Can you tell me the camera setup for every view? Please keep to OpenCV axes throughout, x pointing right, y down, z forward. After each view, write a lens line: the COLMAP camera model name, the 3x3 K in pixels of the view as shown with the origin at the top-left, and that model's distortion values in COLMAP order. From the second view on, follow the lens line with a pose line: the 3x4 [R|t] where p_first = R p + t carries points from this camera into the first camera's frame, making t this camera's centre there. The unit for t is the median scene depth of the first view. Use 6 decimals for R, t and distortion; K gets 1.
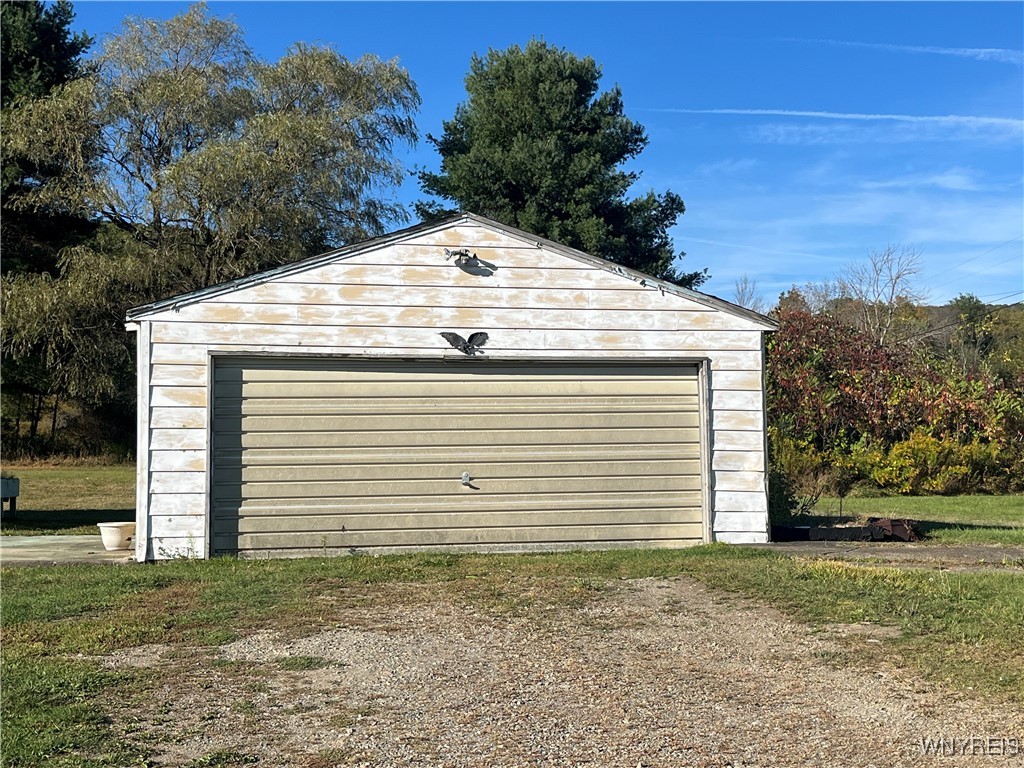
lens RADIAL K [[1341.2, 0, 509.4], [0, 1341.2, 319.8], [0, 0, 1]] dist [0.136031, 0.000000]
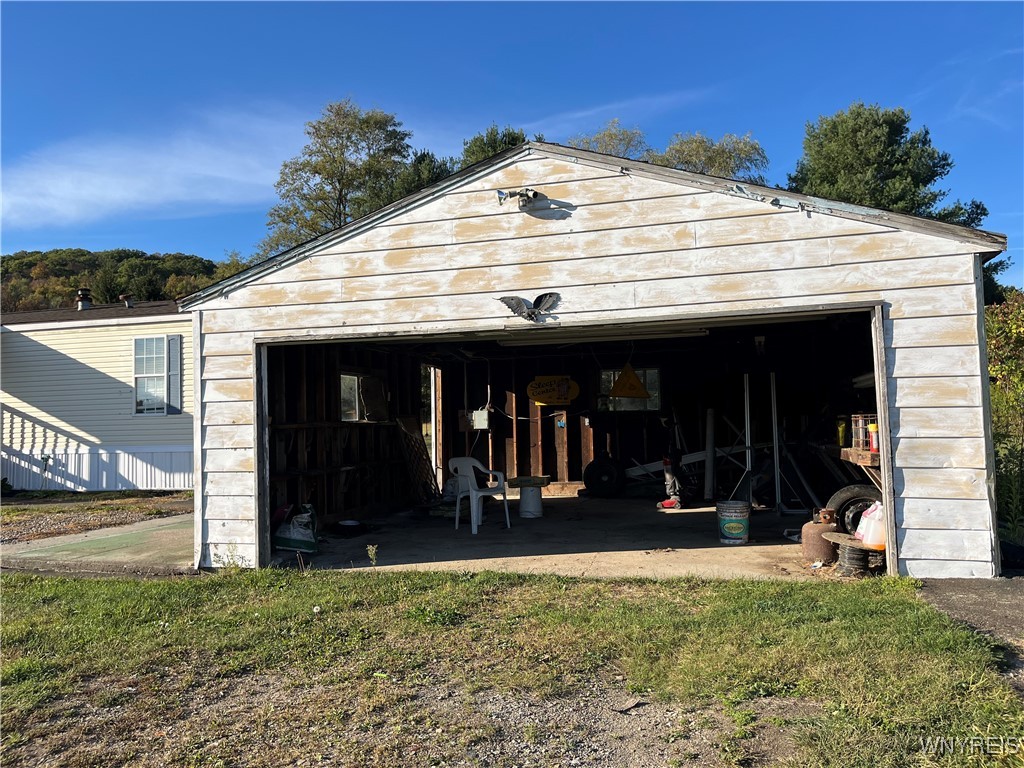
lens RADIAL K [[783.7, 0, 507.1], [0, 783.7, 371.6], [0, 0, 1]] dist [0.026469, -0.038744]
pose [[0.902849, -0.048122, -0.427255, 0.144611], [0.071937, 0.996616, 0.039764, 0.034245], [0.423896, -0.066637, 0.903256, 0.563029]]
